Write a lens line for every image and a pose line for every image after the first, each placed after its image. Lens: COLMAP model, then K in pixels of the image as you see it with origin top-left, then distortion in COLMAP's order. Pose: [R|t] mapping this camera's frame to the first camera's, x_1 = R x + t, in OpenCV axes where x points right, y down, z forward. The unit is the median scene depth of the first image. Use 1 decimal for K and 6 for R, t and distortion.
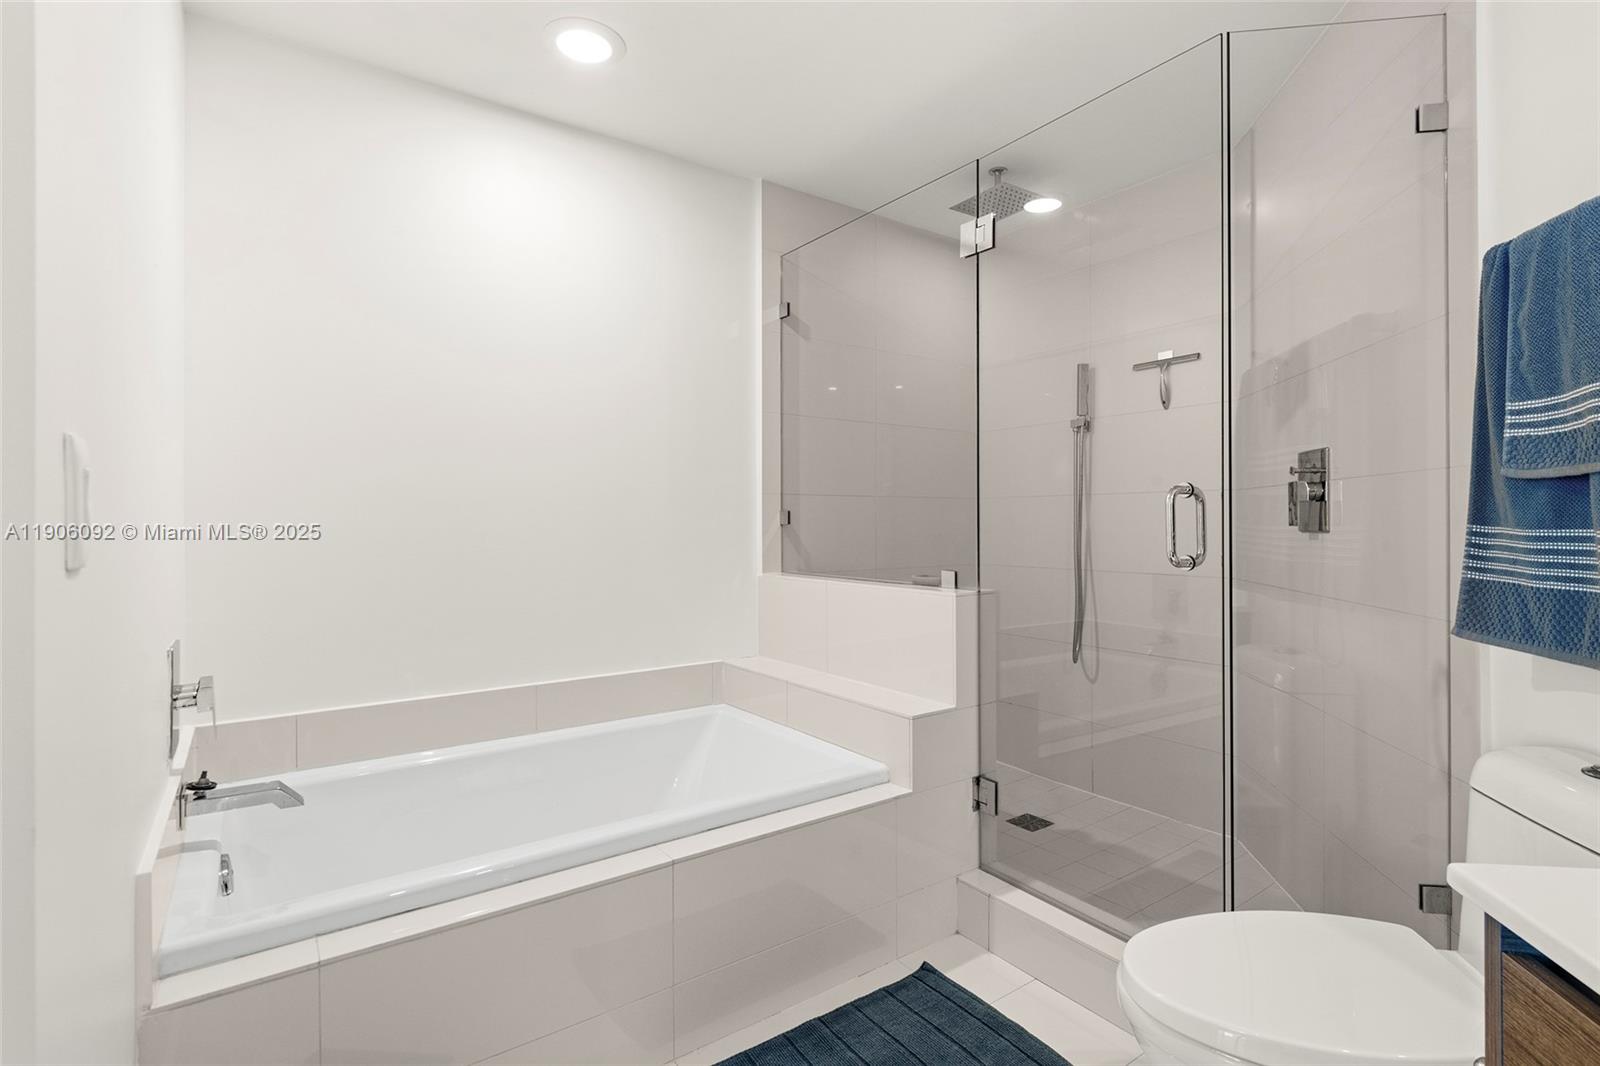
lens RADIAL K [[775.0, 0, 830.2], [0, 775.0, 524.6], [0, 0, 1]] dist [0.014988, -0.012662]
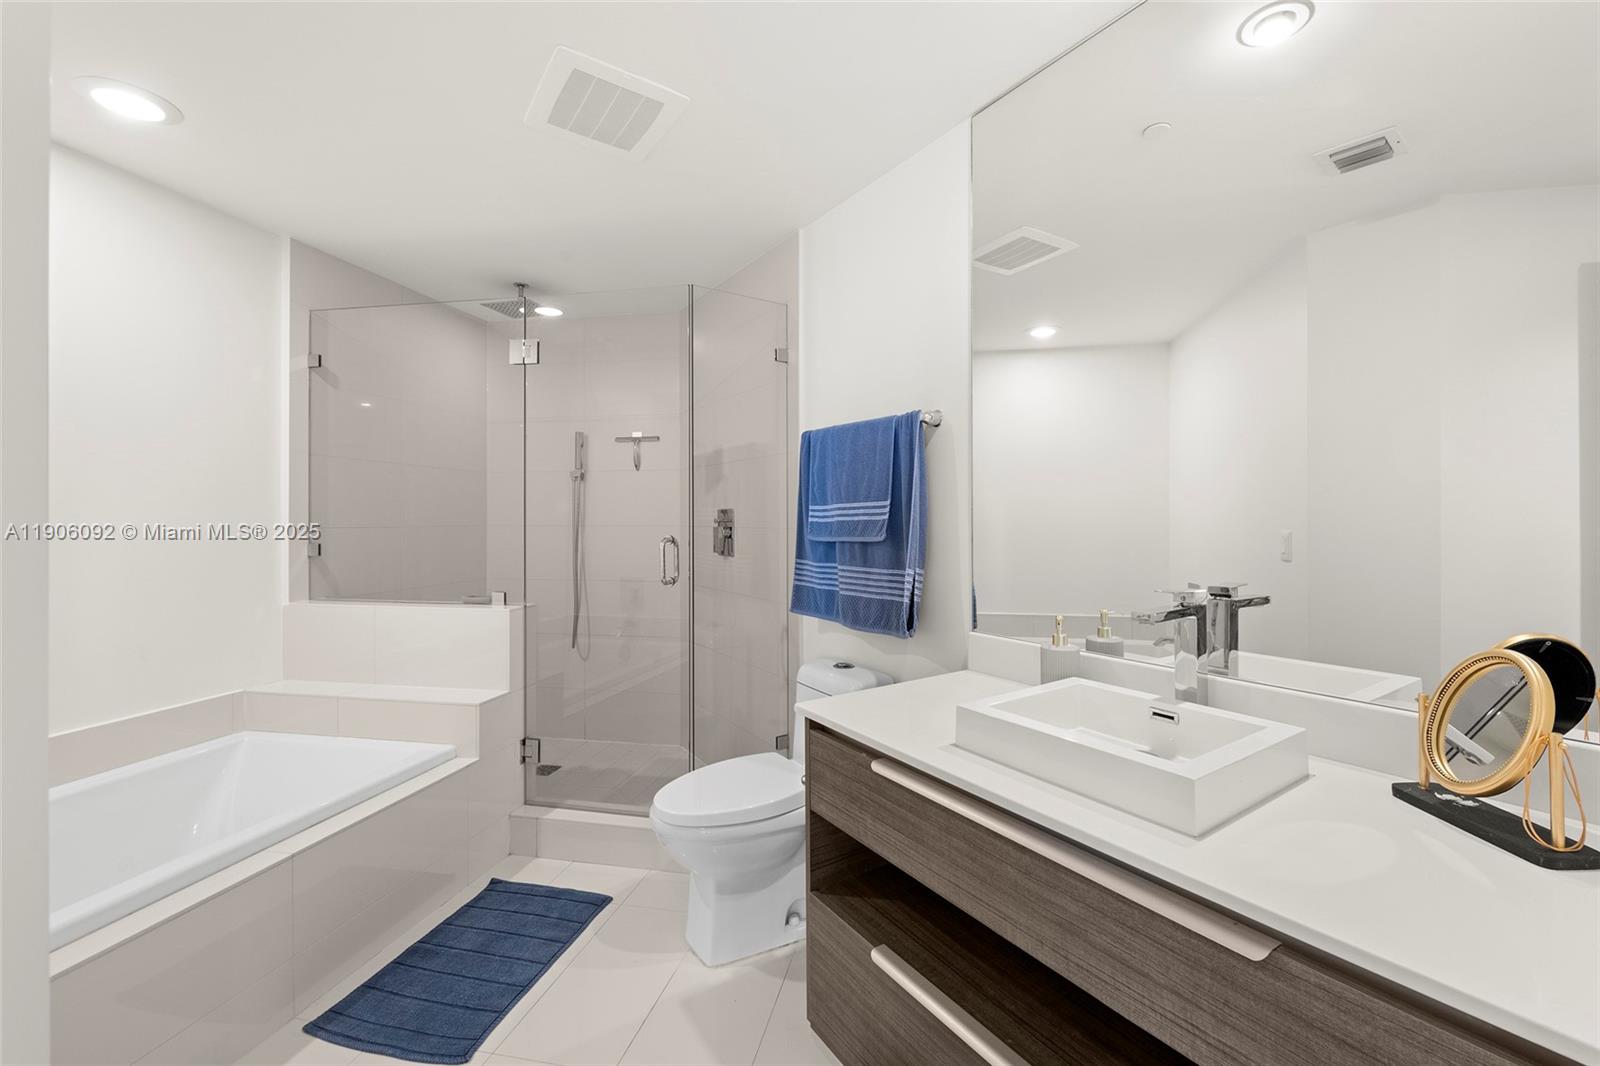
lens RADIAL K [[661.7, 0, 831.8], [0, 661.7, 515.5], [0, 0, 1]] dist [0.002733, -0.000140]
pose [[0.729461, 0.007659, 0.683980, -0.225306], [-0.000642, 0.999945, -0.010512, -0.065359], [-0.684022, 0.007229, 0.729425, -0.252497]]
